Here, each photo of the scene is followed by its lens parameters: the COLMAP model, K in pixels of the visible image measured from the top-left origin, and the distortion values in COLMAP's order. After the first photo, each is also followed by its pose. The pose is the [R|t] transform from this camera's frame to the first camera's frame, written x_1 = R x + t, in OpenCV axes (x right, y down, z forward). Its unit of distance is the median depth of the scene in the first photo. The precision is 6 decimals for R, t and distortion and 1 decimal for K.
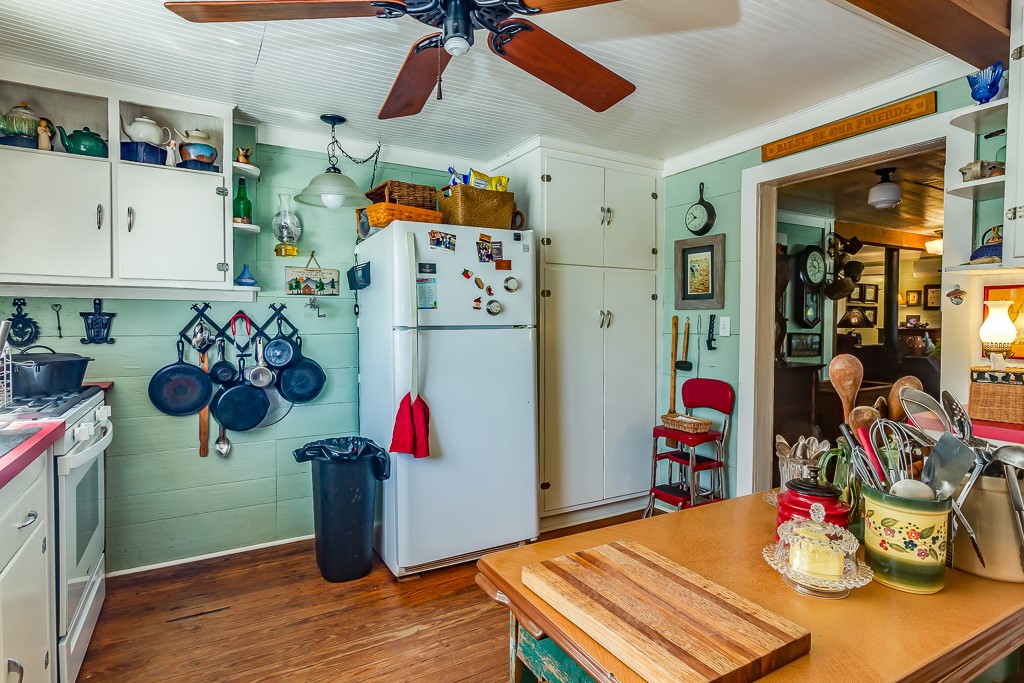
lens RADIAL K [[558.8, 0, 510.4], [0, 558.8, 335.3], [0, 0, 1]] dist [0.002288, -0.002226]
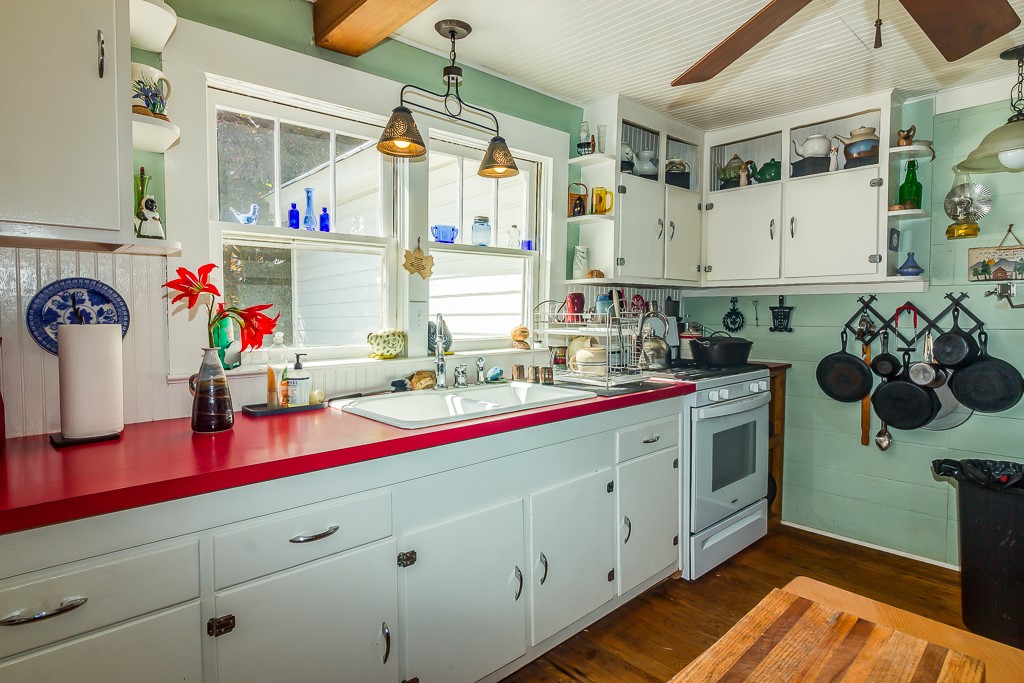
lens RADIAL K [[558.8, 0, 507.6], [0, 558.8, 337.0], [0, 0, 1]] dist [0.002288, -0.002226]
pose [[0.187559, 0.038664, -0.981492, 0.329294], [-0.022123, 0.999138, 0.035131, -0.003433], [0.982004, 0.015124, 0.188253, 0.165964]]
